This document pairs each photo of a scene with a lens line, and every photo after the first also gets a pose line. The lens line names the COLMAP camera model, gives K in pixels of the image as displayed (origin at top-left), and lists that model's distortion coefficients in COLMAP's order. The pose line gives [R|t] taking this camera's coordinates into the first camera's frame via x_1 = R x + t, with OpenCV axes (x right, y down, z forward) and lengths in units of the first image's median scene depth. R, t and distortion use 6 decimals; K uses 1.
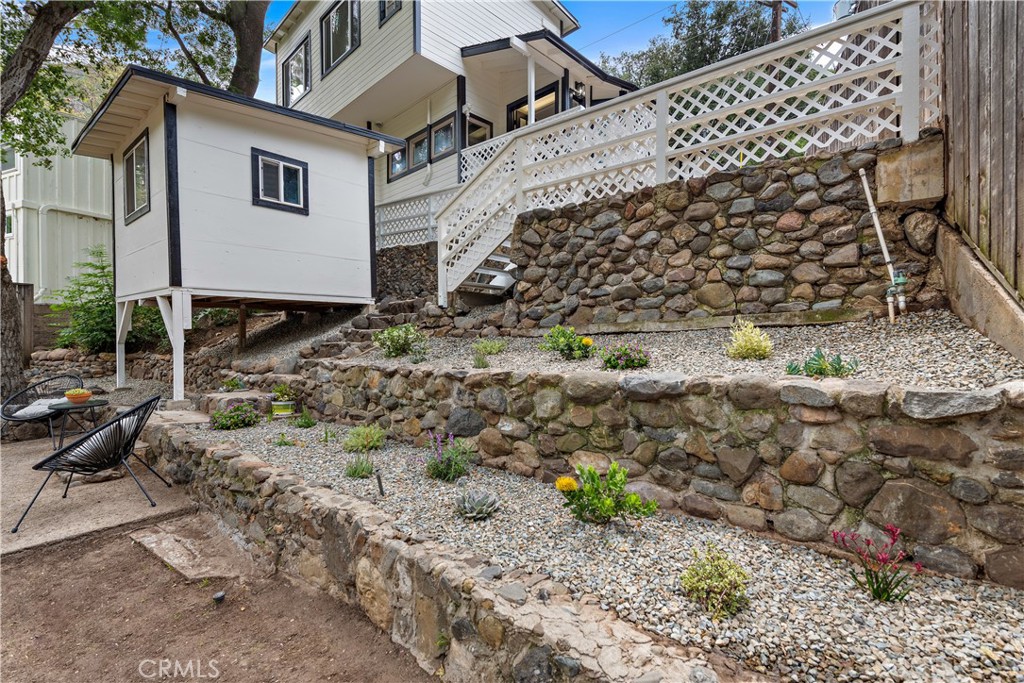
lens RADIAL K [[470.1, 0, 512.9], [0, 470.1, 344.5], [0, 0, 1]] dist [0.000894, 0.000037]
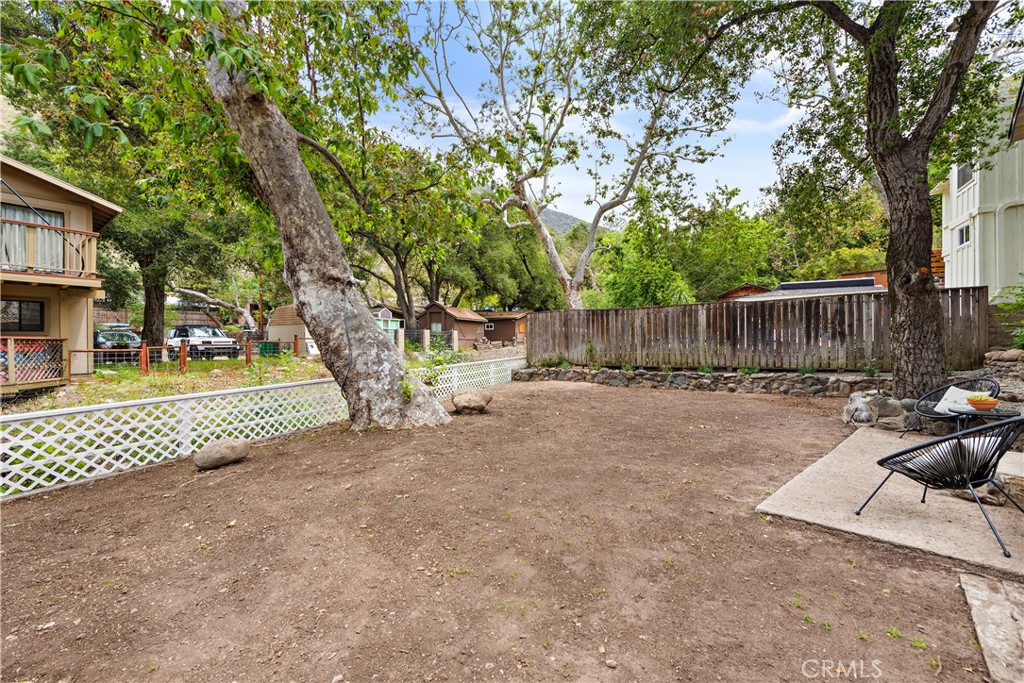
lens RADIAL K [[409.1, 0, 514.5], [0, 409.1, 340.8], [0, 0, 1]] dist [0.012002, -0.001708]
pose [[-0.138523, -0.008324, -0.990324, 0.044946], [0.005022, 0.999946, -0.009108, -0.015658], [0.990346, -0.006235, -0.138474, 0.305711]]
